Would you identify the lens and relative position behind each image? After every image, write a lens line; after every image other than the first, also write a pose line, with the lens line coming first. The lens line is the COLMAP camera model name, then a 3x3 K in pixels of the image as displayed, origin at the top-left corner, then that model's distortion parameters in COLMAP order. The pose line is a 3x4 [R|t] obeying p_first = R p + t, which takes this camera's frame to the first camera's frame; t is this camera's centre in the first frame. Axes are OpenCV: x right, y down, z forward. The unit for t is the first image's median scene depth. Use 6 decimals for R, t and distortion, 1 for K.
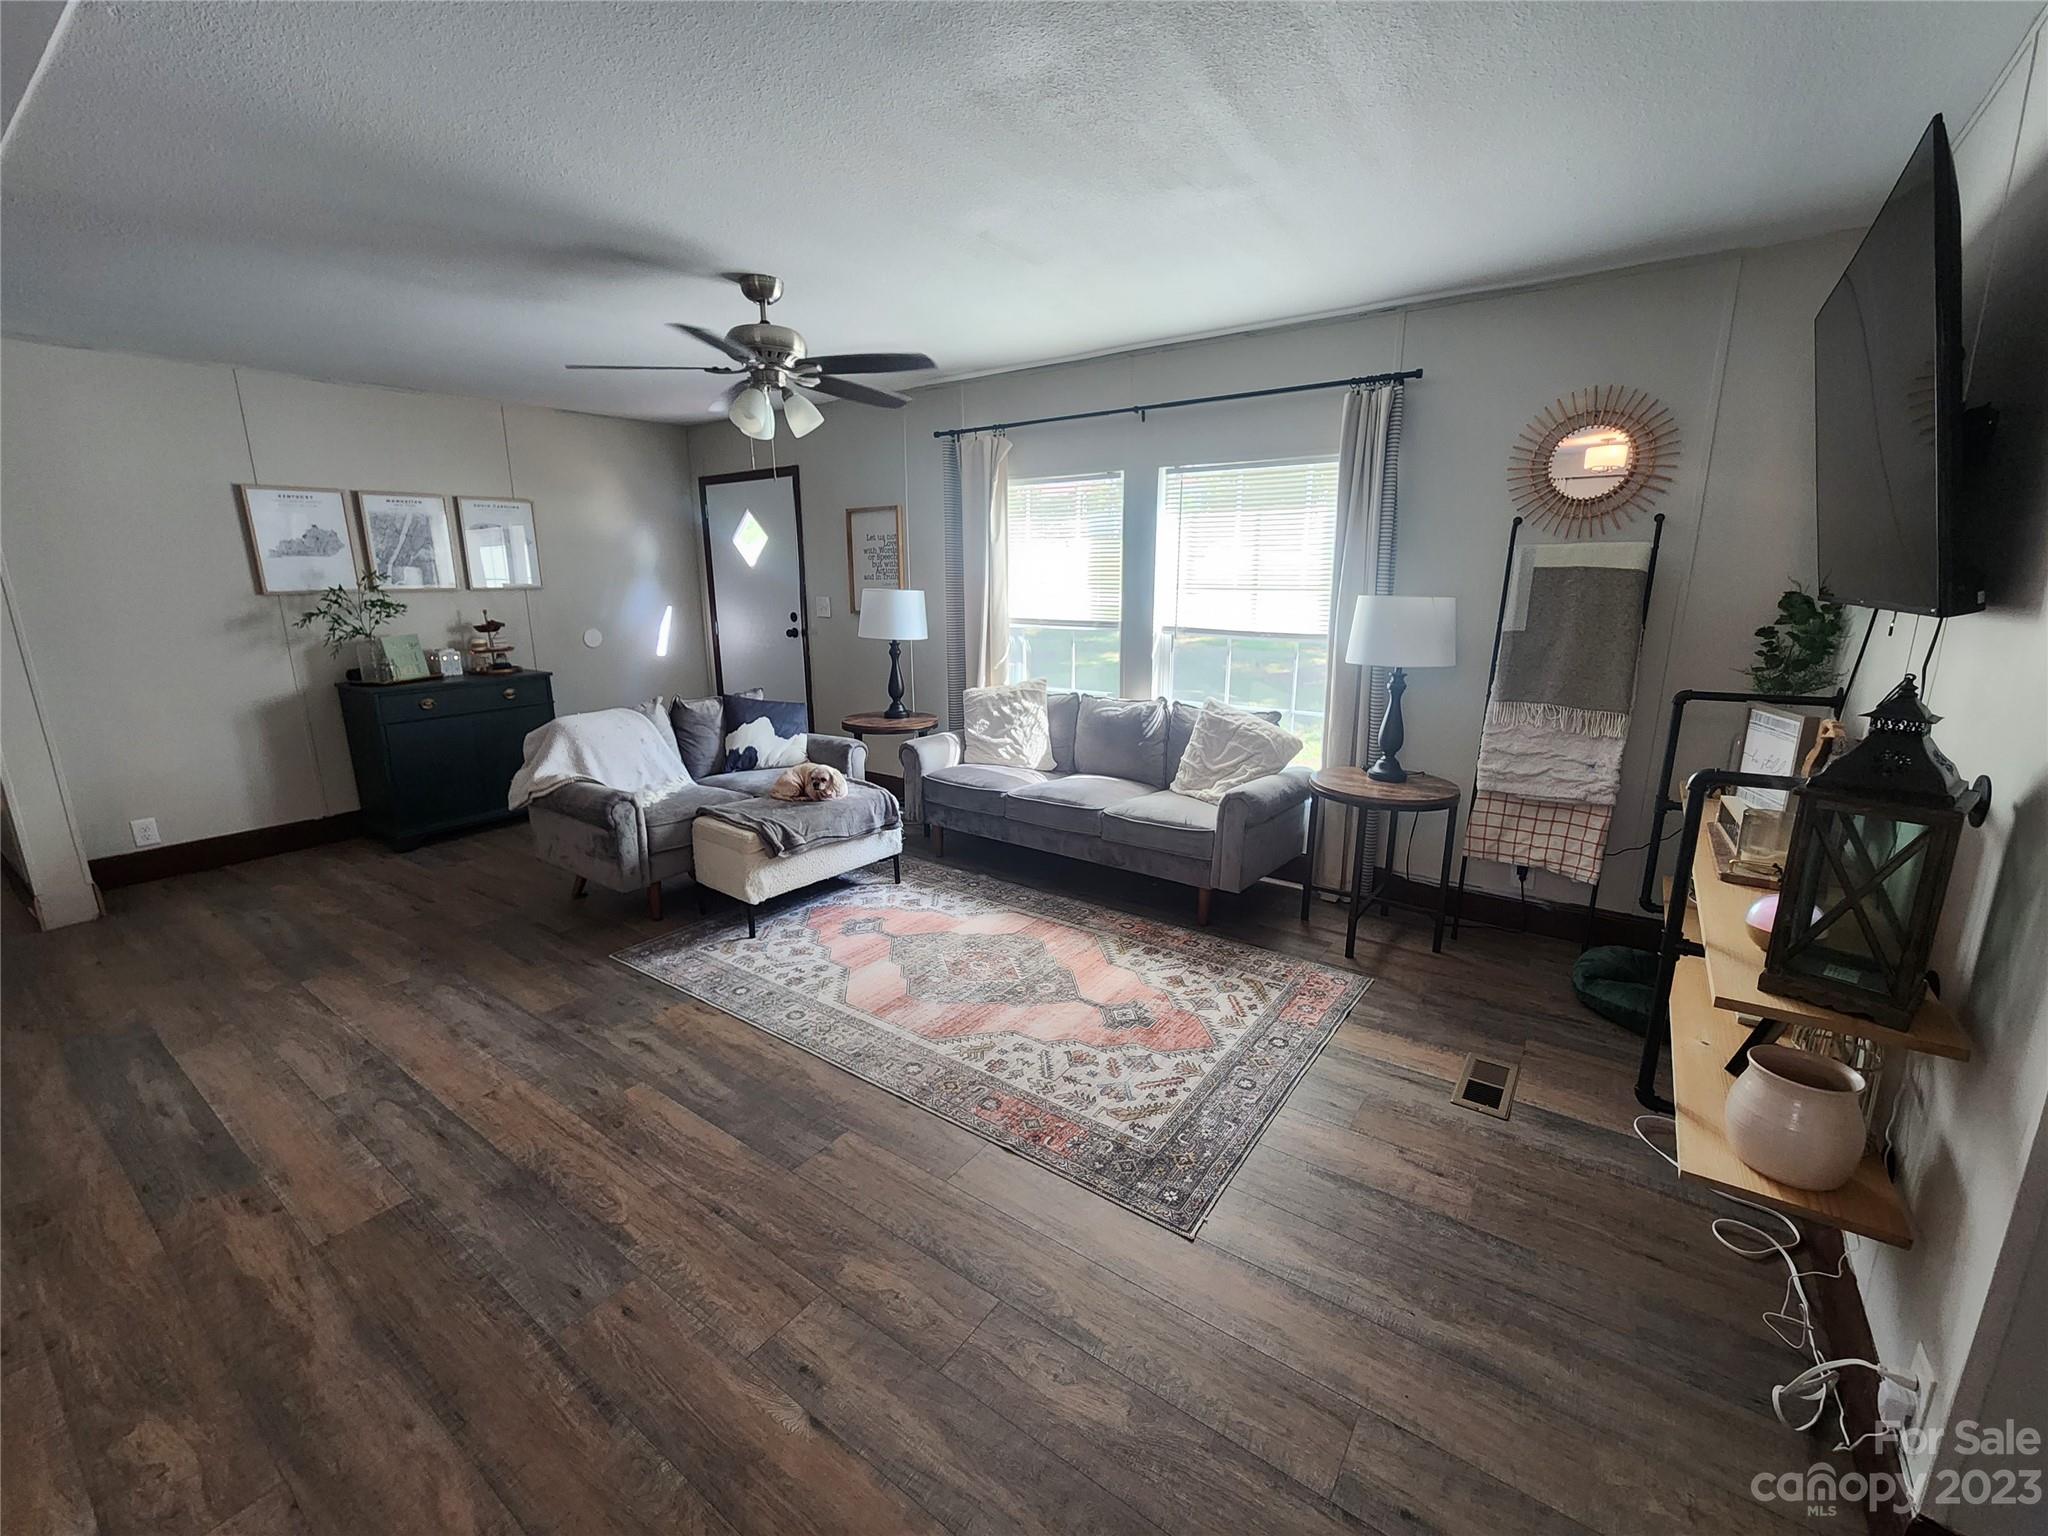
lens RADIAL K [[838.9, 0, 1012.0], [0, 838.9, 763.0], [0, 0, 1]] dist [0.003224, -0.004210]
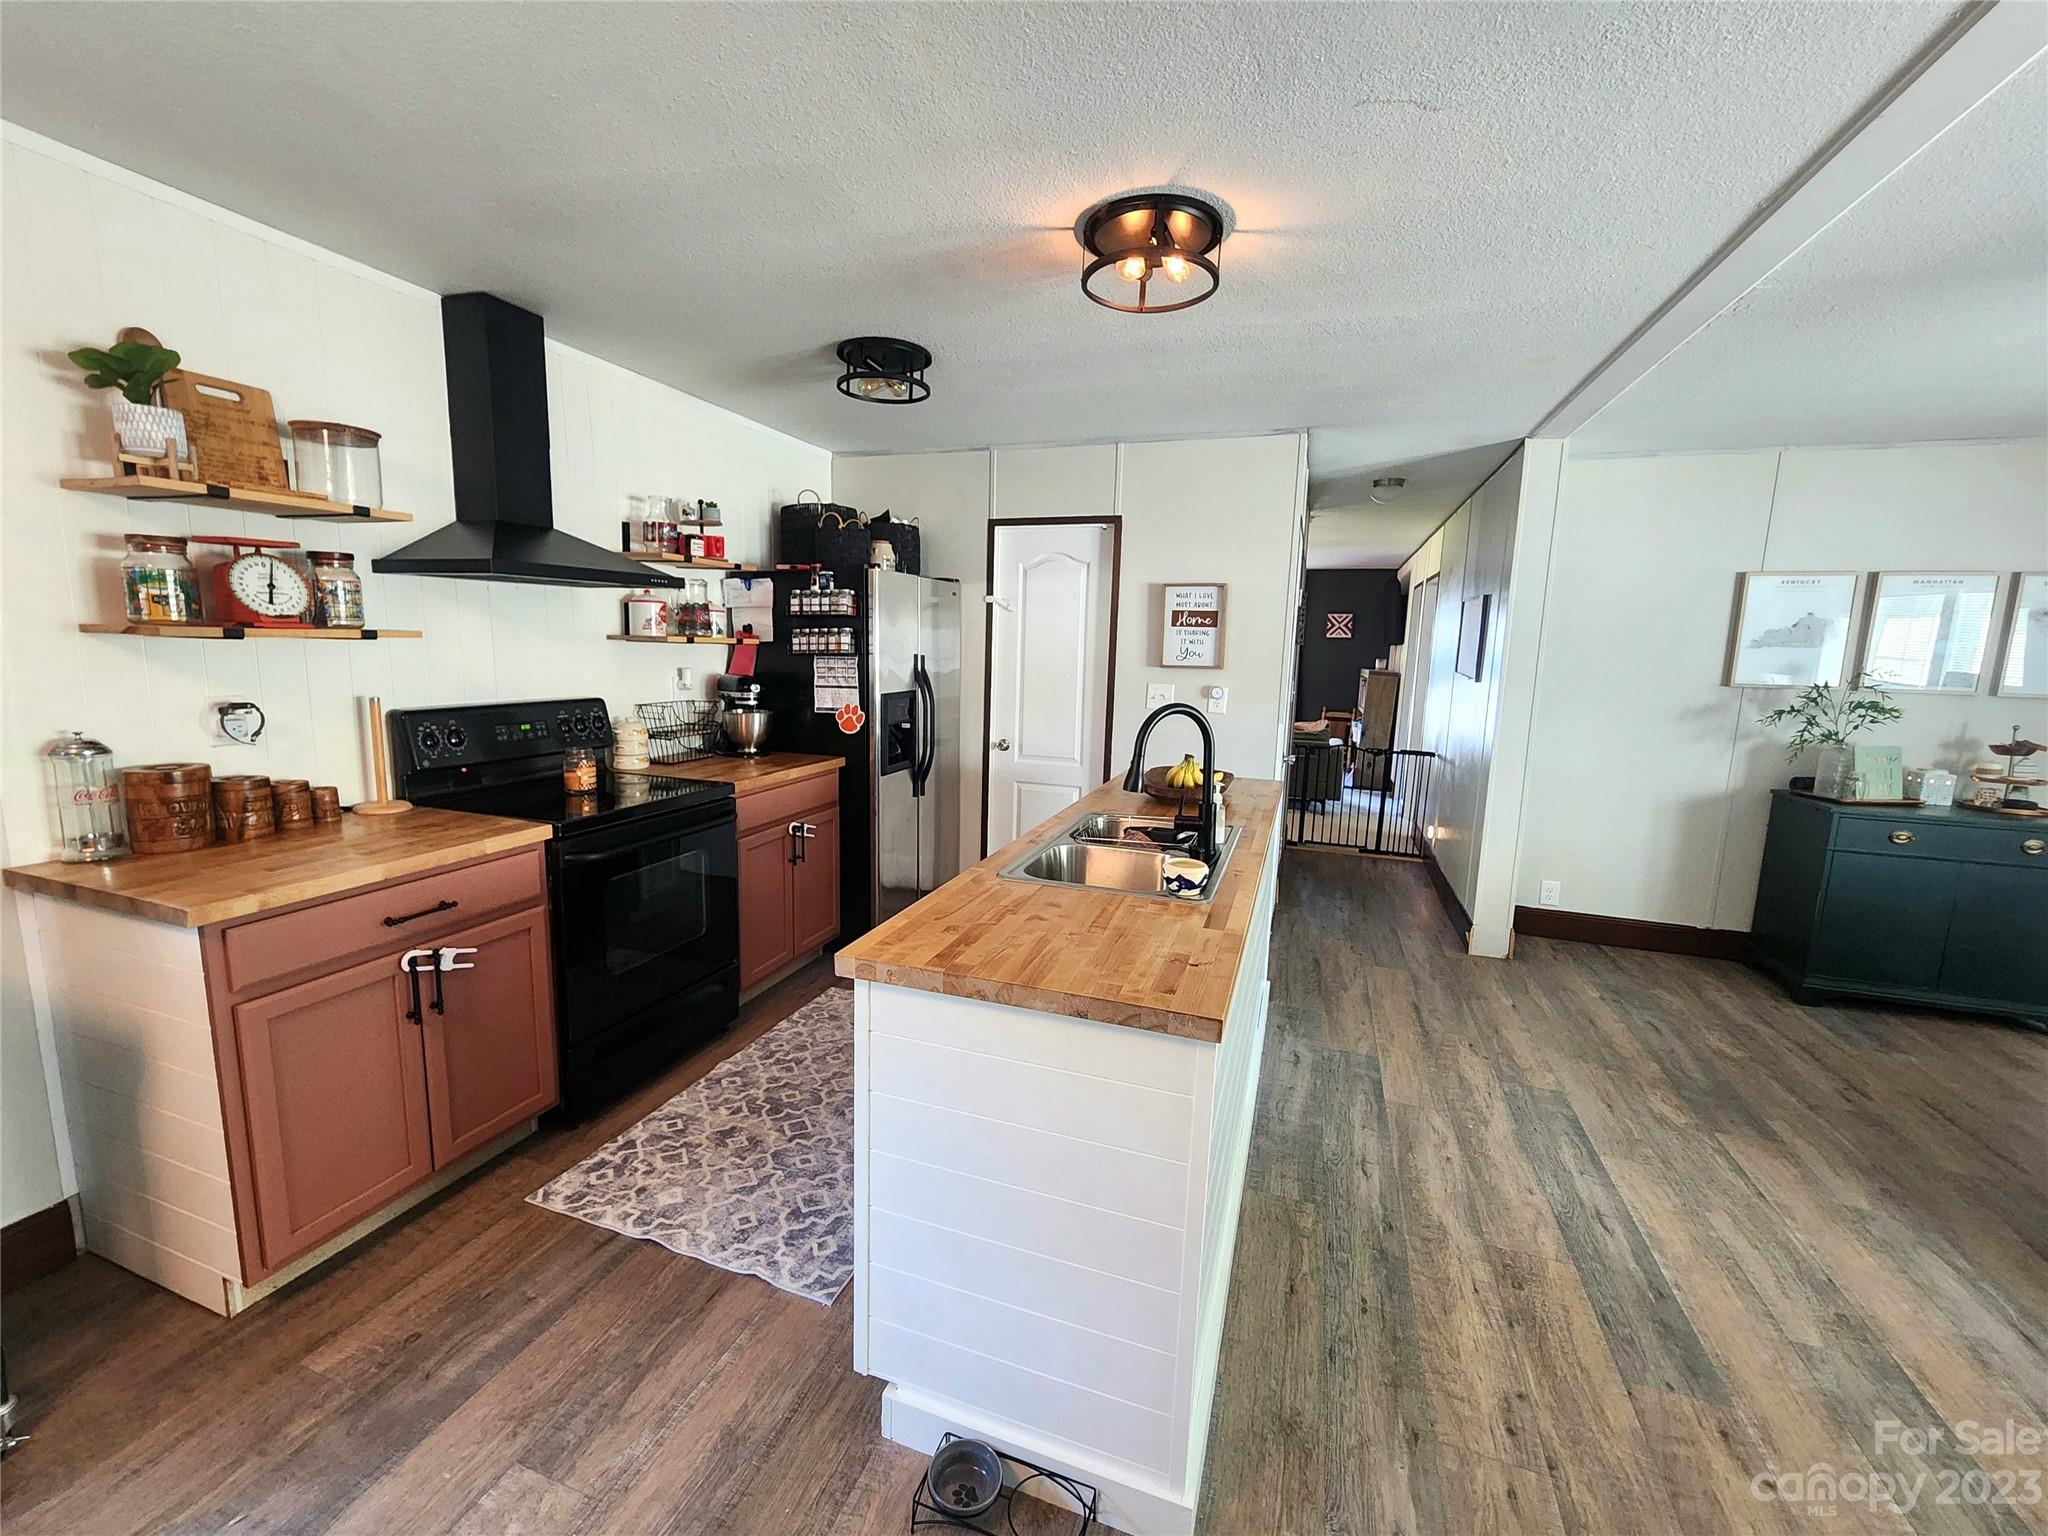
lens RADIAL K [[838.9, 0, 1019.3], [0, 838.9, 765.4], [0, 0, 1]] dist [0.003224, -0.004210]
pose [[0.274978, 0.158021, -0.948376, -0.195546], [-0.244823, 0.965394, 0.089871, -0.004389], [0.929757, 0.207471, 0.304150, -0.007406]]
